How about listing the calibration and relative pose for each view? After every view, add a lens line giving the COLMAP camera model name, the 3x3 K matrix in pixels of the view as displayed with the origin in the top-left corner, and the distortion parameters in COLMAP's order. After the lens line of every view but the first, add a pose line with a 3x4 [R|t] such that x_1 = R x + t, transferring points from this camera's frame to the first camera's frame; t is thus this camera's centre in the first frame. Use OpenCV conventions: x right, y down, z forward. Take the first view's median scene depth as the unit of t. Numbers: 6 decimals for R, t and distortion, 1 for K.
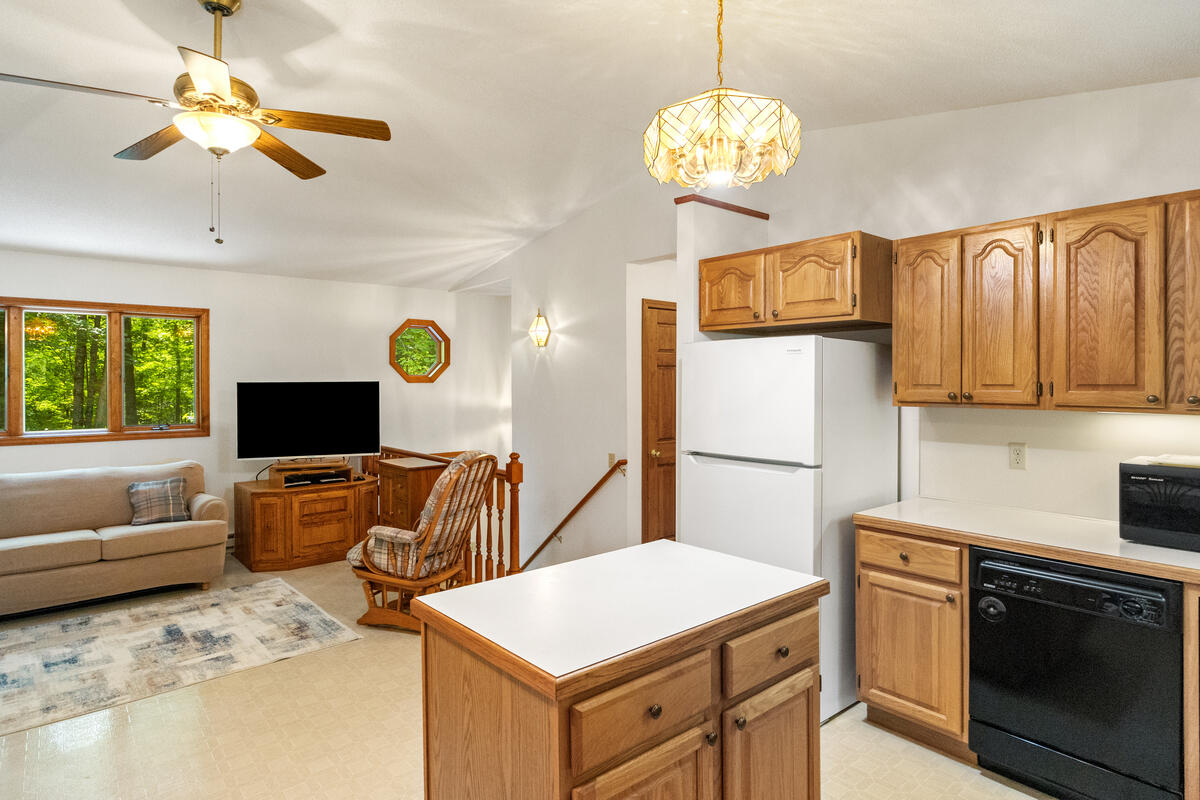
lens RADIAL K [[652.0, 0, 603.9], [0, 652.0, 383.4], [0, 0, 1]] dist [-0.007051, 0.000451]
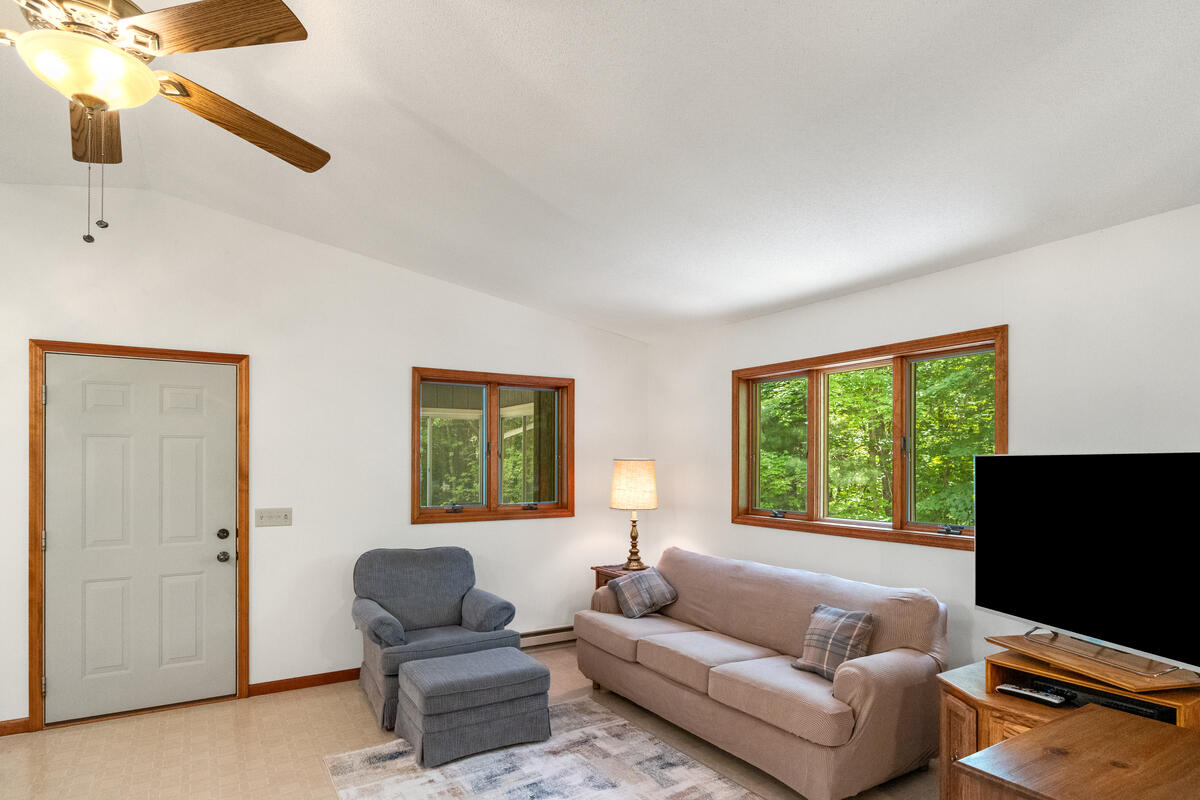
lens RADIAL K [[662.7, 0, 605.5], [0, 662.7, 459.8], [0, 0, 1]] dist [-0.001403, -0.000198]
pose [[-0.146591, -0.002670, -0.989194, -0.001153], [-0.004062, 0.999990, -0.002097, 0.003394], [0.989189, 0.003710, -0.146601, 0.887633]]
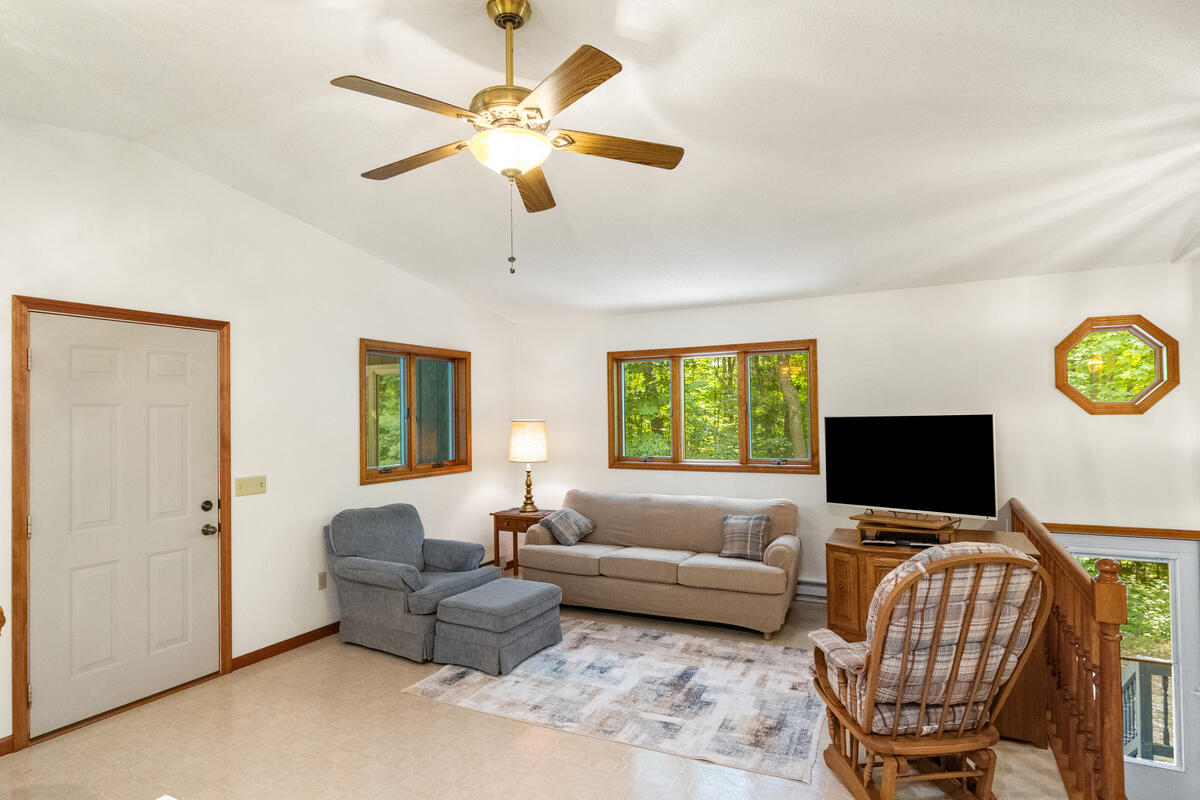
lens RADIAL K [[645.2, 0, 600.0], [0, 645.2, 400.0], [0, 0, 1]] dist [-0.002410, 0.000376]
pose [[0.383828, -0.027759, -0.922987, 0.158419], [0.011000, 0.999615, -0.025489, -0.006598], [0.923339, -0.000370, 0.383985, 0.418443]]
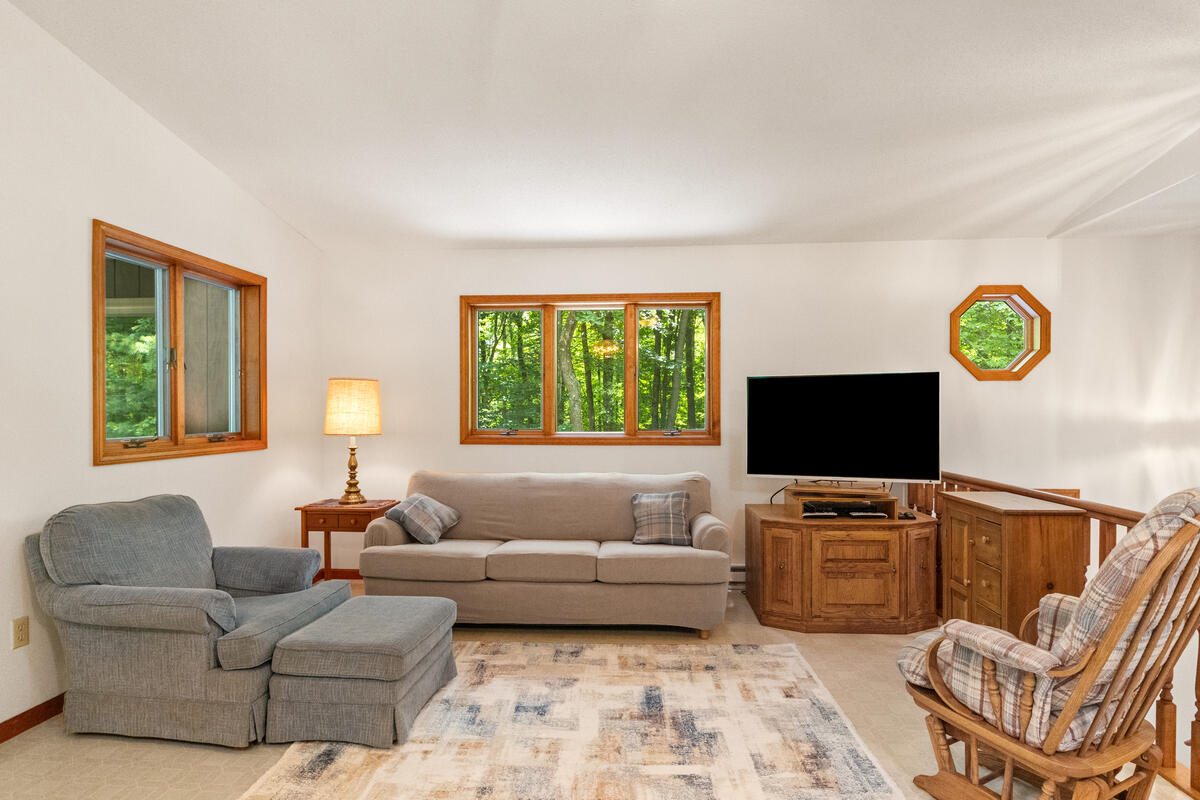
lens RADIAL K [[650.6, 0, 605.8], [0, 650.6, 415.9], [0, 0, 1]] dist [-0.004228, -0.000011]
pose [[0.717173, 0.006446, -0.696865, -0.156349], [-0.002402, 0.999974, 0.006778, 0.045594], [0.696891, -0.003187, 0.717170, 0.357944]]
